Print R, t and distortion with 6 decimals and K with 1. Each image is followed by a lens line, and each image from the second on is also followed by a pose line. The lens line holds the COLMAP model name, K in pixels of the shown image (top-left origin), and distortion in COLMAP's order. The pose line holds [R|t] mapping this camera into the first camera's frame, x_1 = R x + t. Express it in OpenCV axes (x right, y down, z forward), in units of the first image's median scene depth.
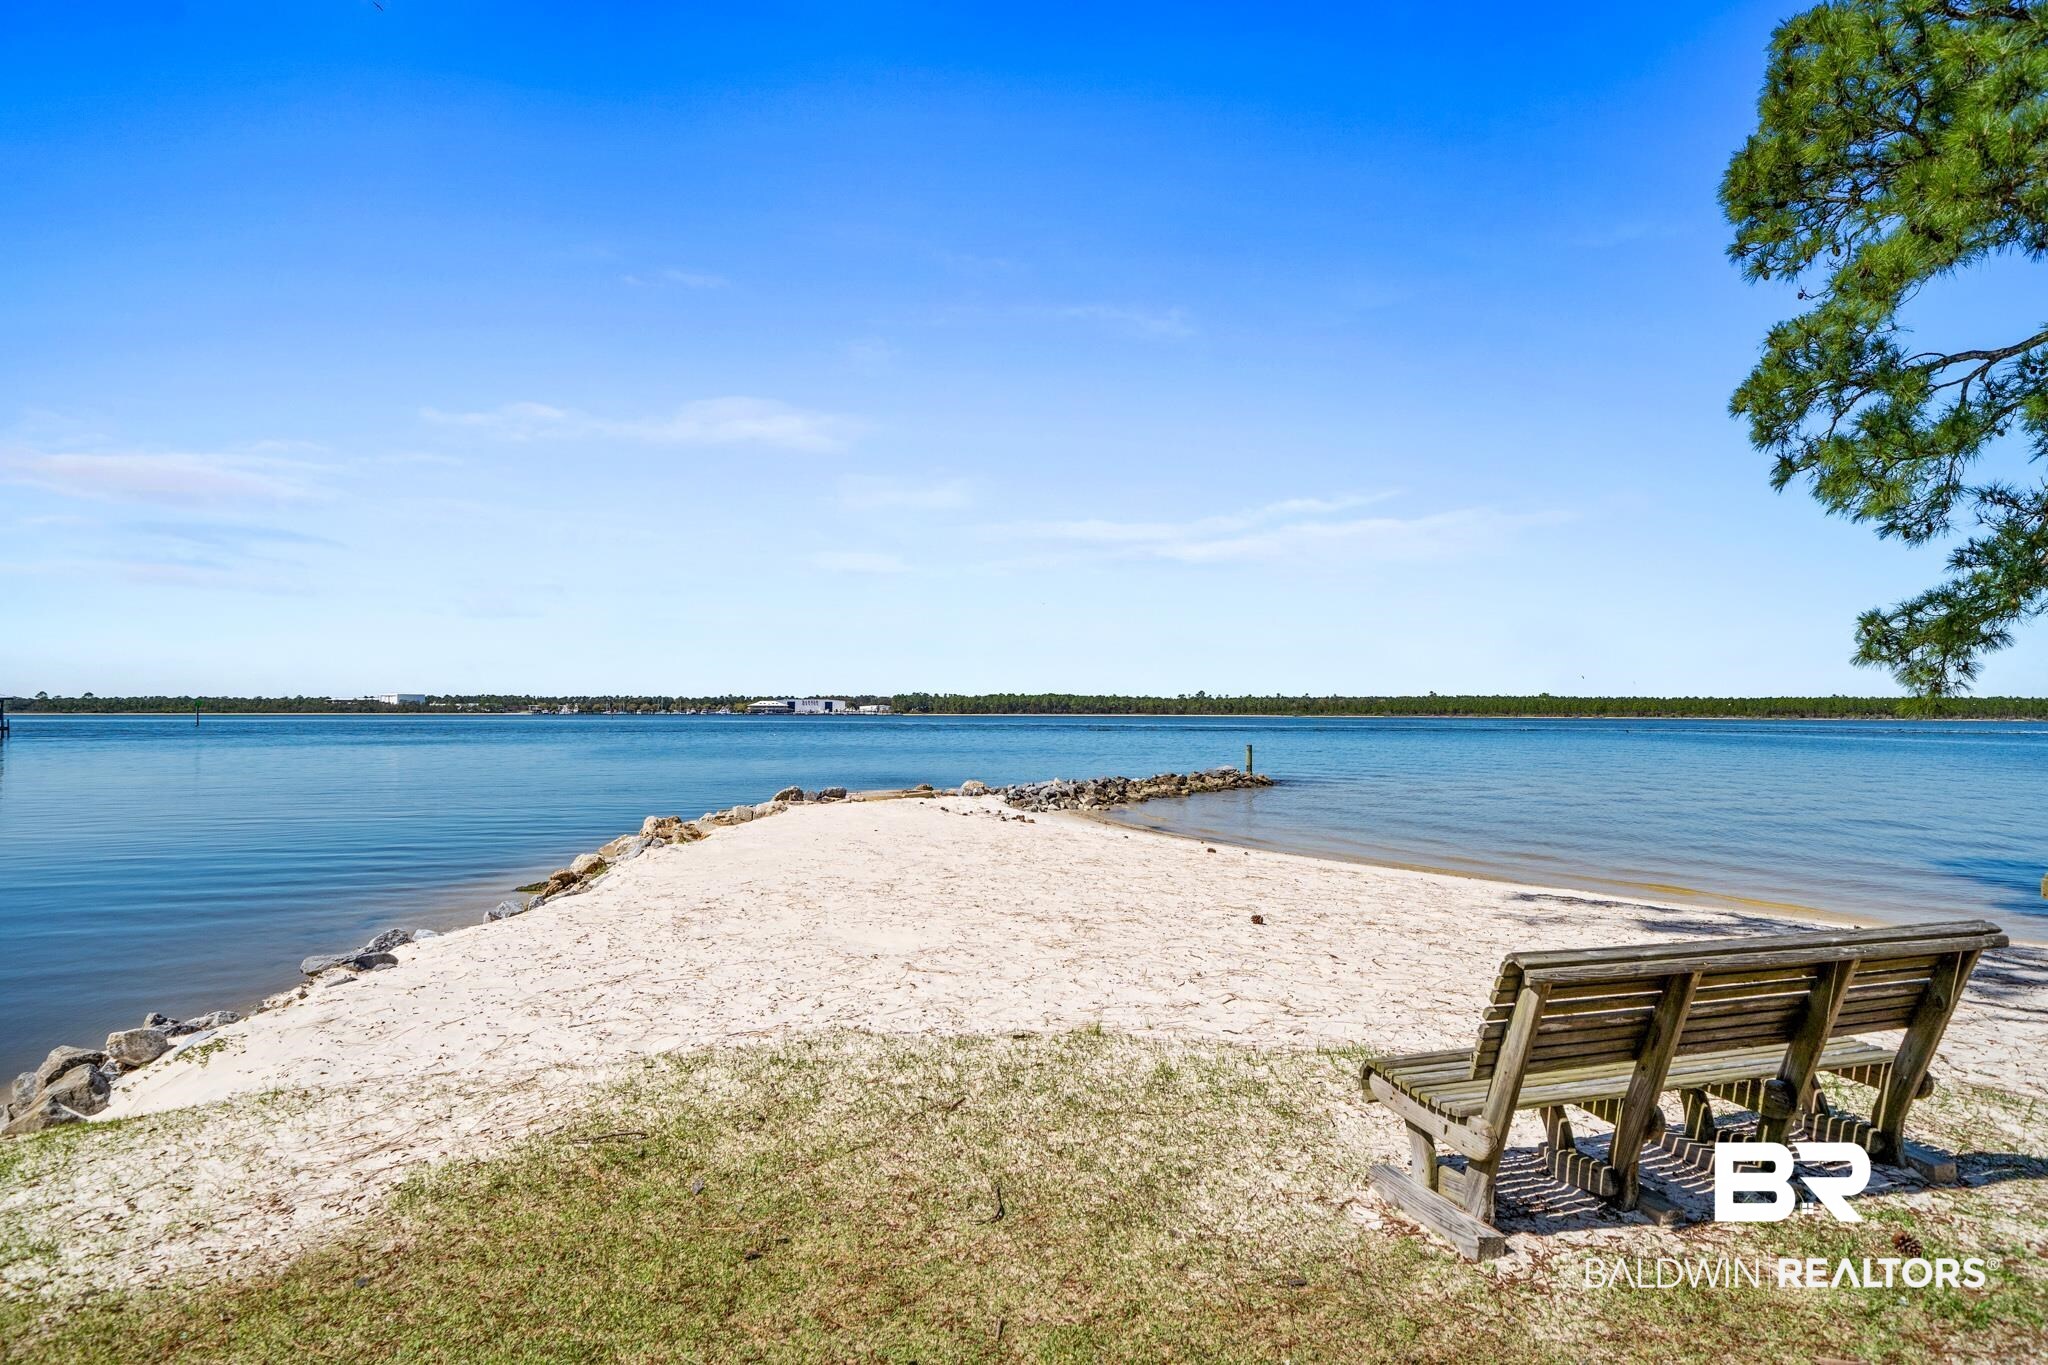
lens RADIAL K [[1072.4, 0, 1024.0], [0, 1072.4, 682.5], [0, 0, 1]] dist [0.003878, 0.001152]
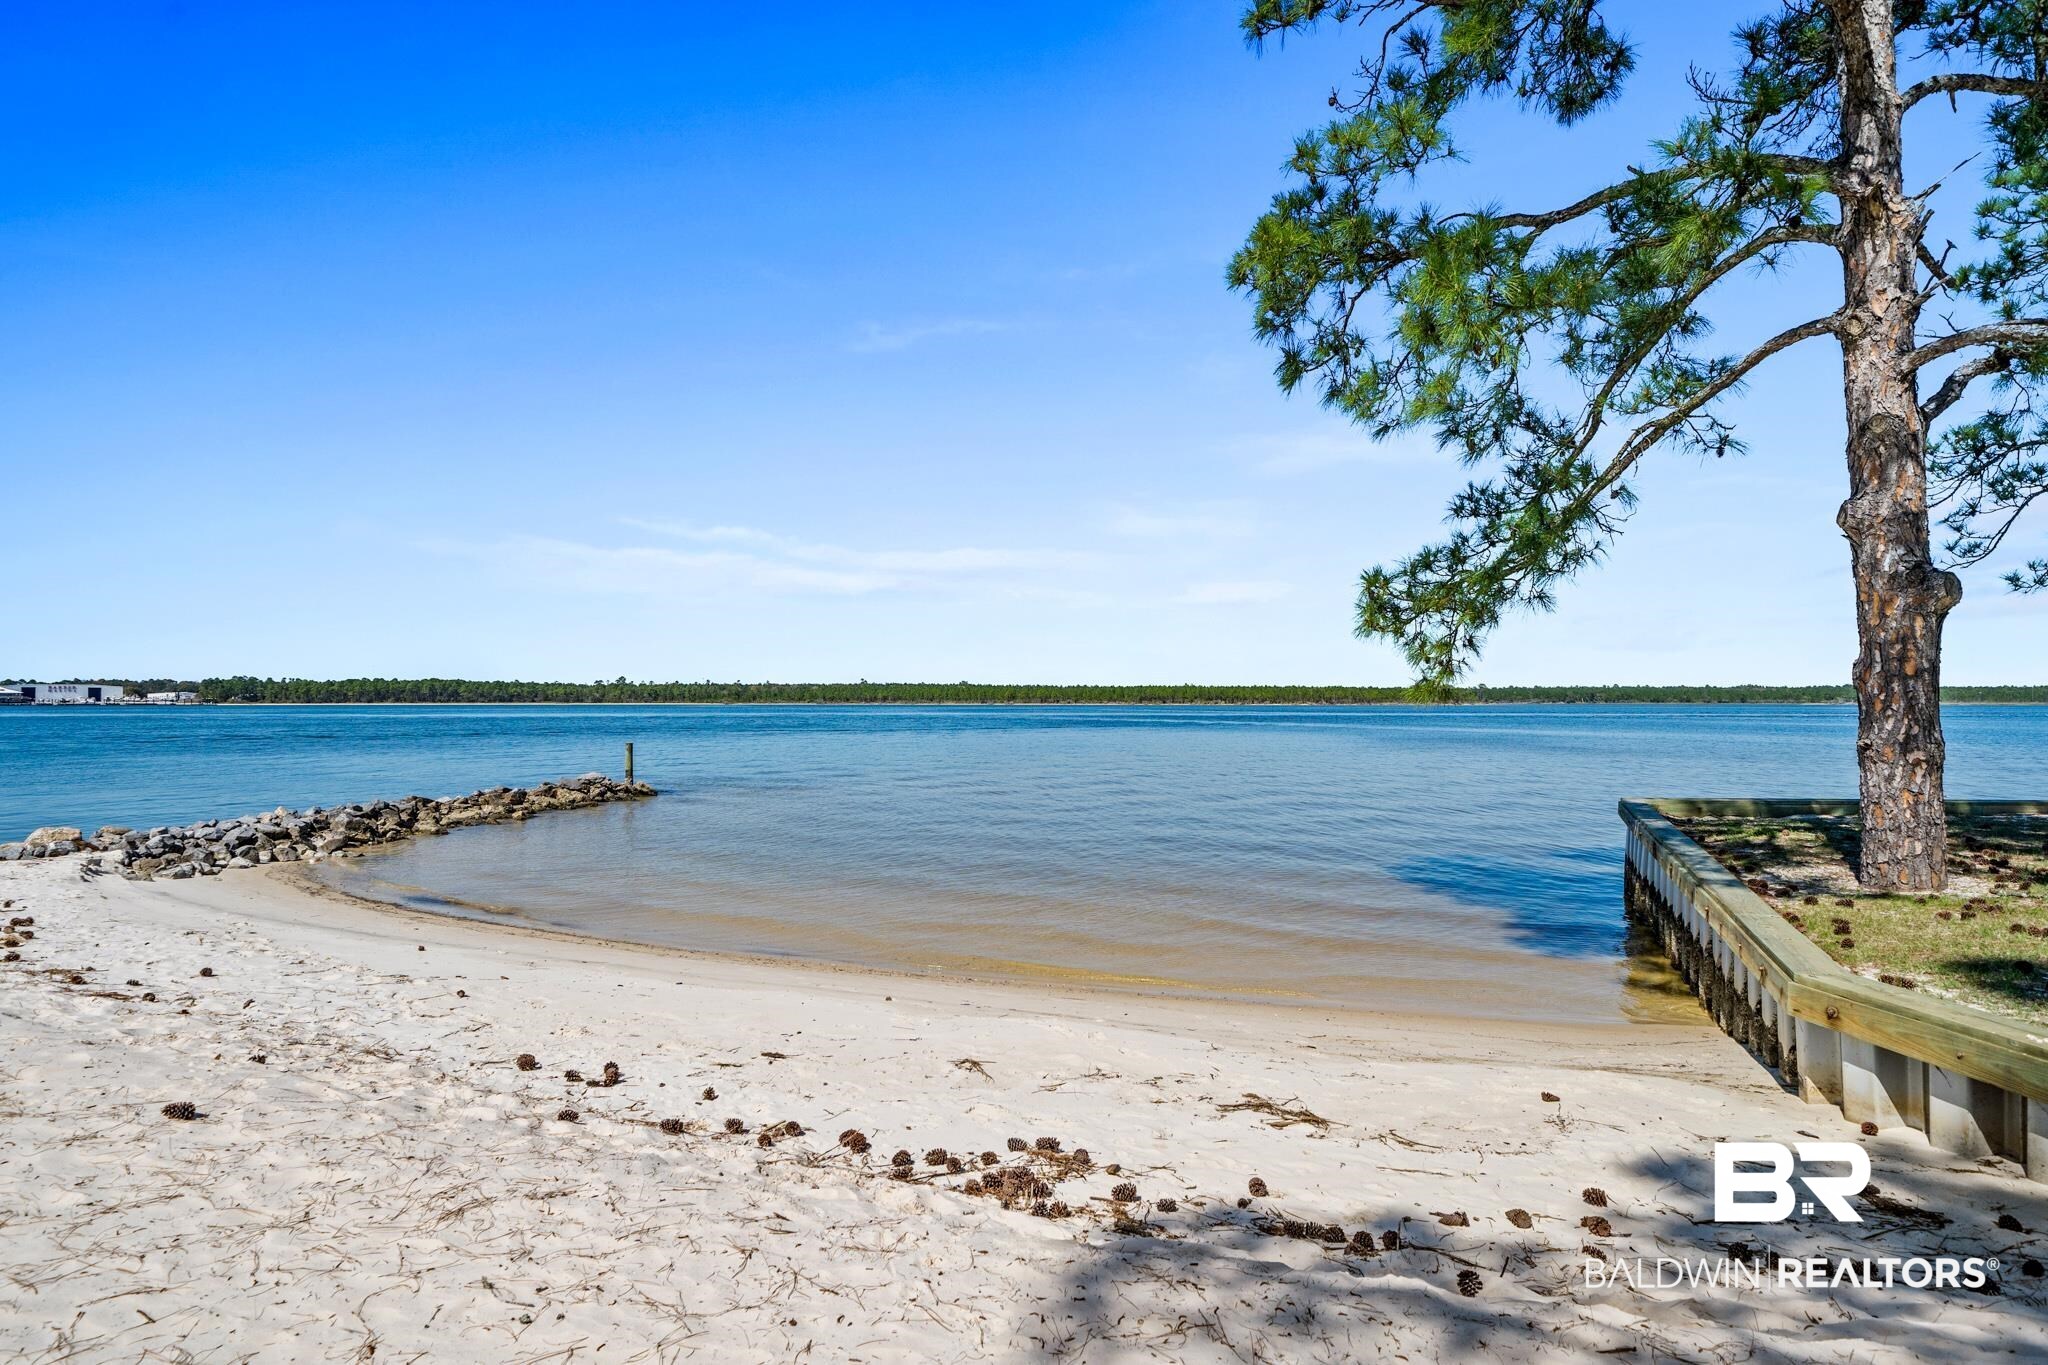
lens RADIAL K [[1125.6, 0, 1024.0], [0, 1125.6, 682.5], [0, 0, 1]] dist [0.001070, 0.002578]
pose [[0.875232, 0.004695, 0.483680, 0.074002], [-0.010590, 0.999899, 0.009456, 0.004172], [-0.483587, -0.013398, 0.875194, 0.170652]]
